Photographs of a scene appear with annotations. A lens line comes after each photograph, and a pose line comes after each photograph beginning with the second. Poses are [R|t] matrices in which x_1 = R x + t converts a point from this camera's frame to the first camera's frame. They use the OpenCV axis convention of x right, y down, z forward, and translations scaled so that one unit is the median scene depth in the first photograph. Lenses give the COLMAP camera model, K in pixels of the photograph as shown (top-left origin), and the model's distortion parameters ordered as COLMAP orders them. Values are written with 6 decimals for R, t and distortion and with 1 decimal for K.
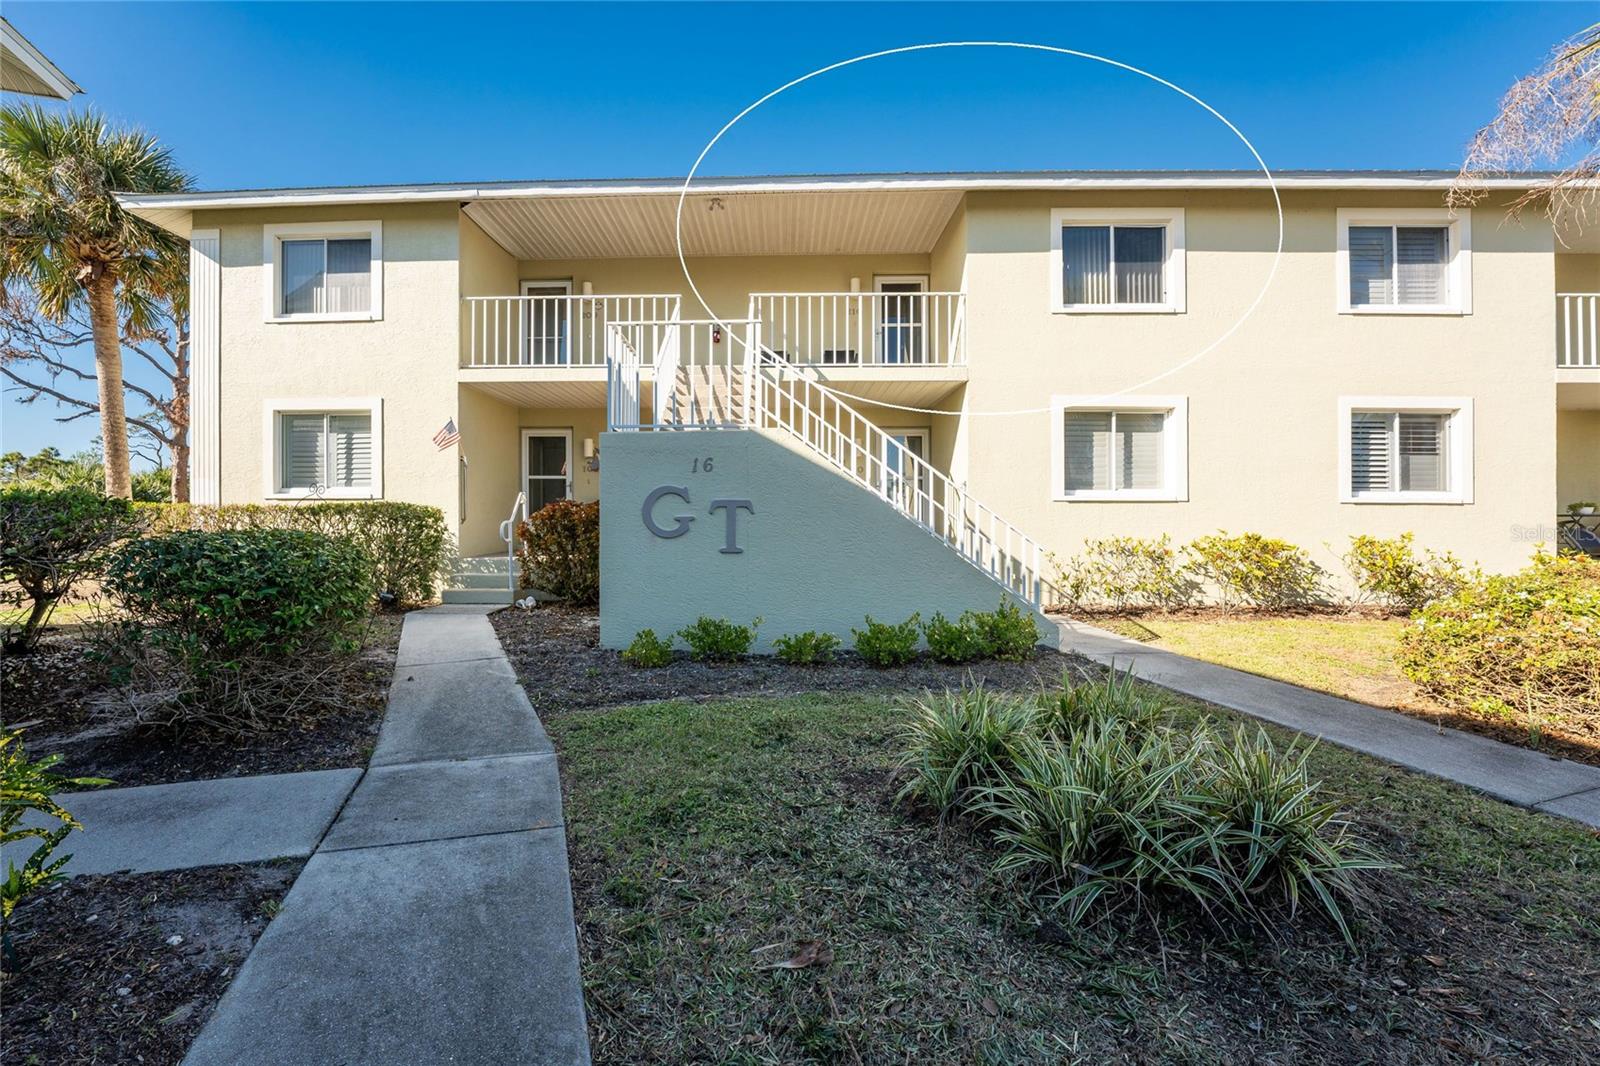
lens RADIAL K [[641.9, 0, 800.0], [0, 641.9, 533.0], [0, 0, 1]] dist [-0.019051, -0.000135]
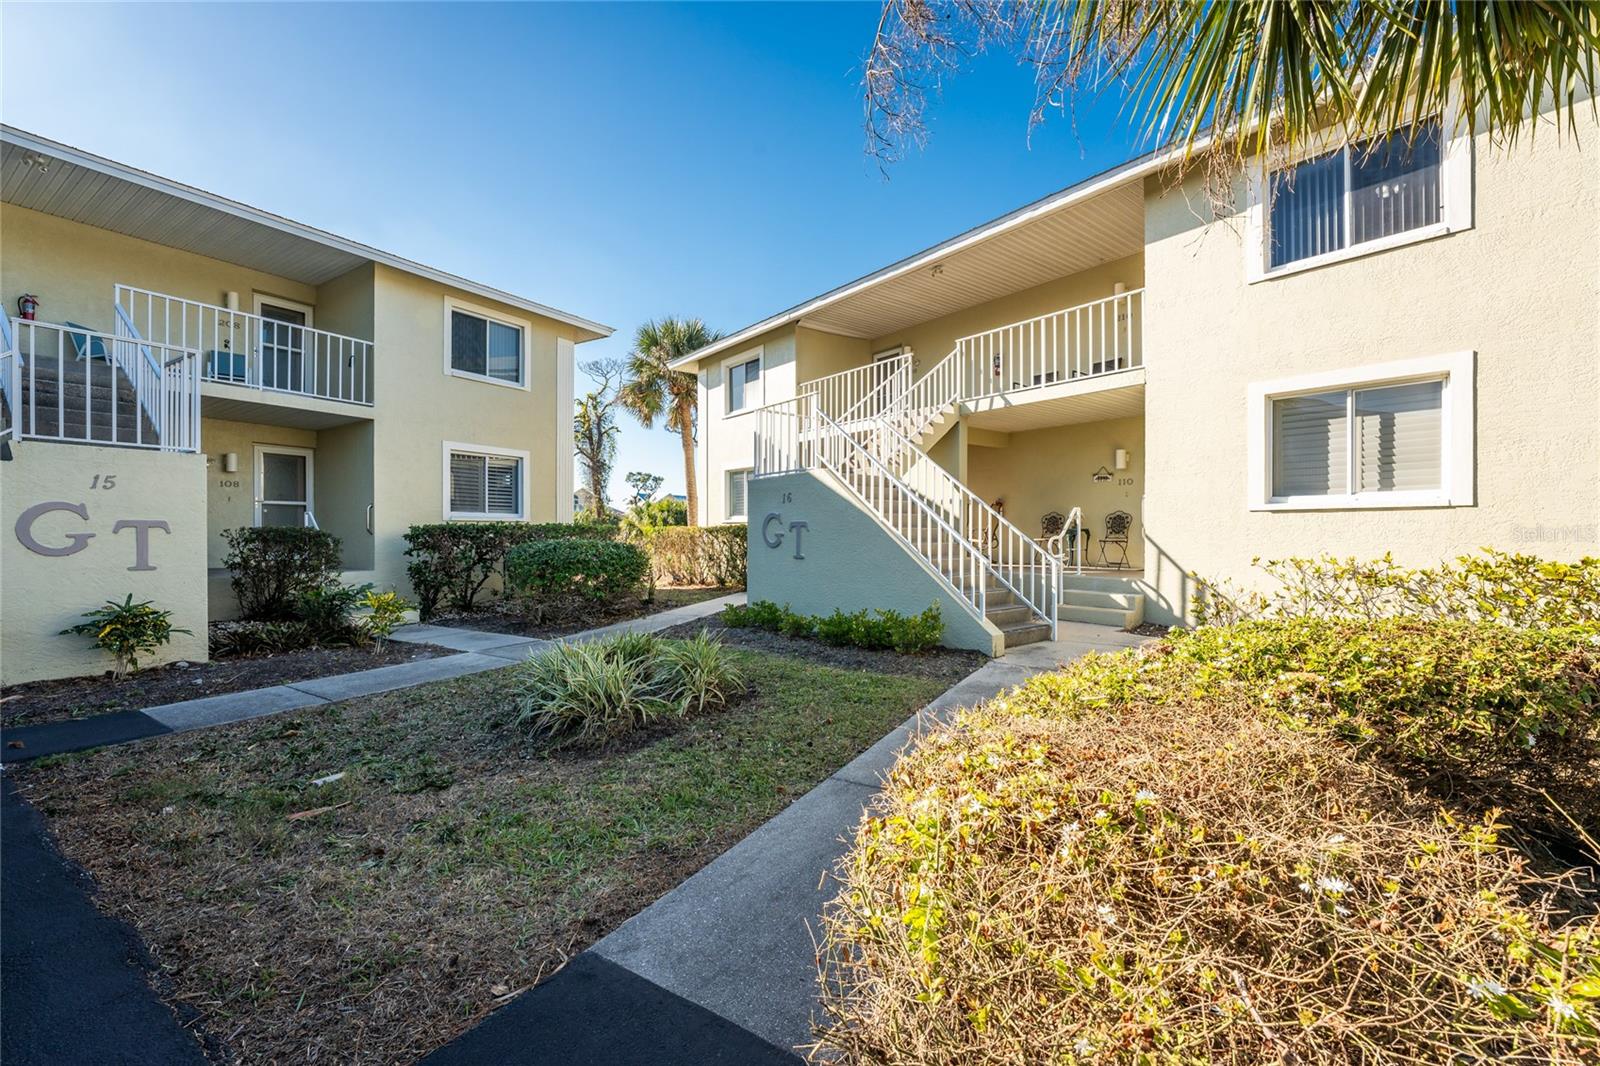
lens RADIAL K [[641.9, 0, 800.0], [0, 641.9, 533.0], [0, 0, 1]] dist [-0.019051, -0.000135]
pose [[0.670007, -0.006497, -0.742327, 0.596119], [-0.012717, 0.999715, -0.020228, 0.001933], [0.742246, 0.022993, 0.669733, 0.022123]]
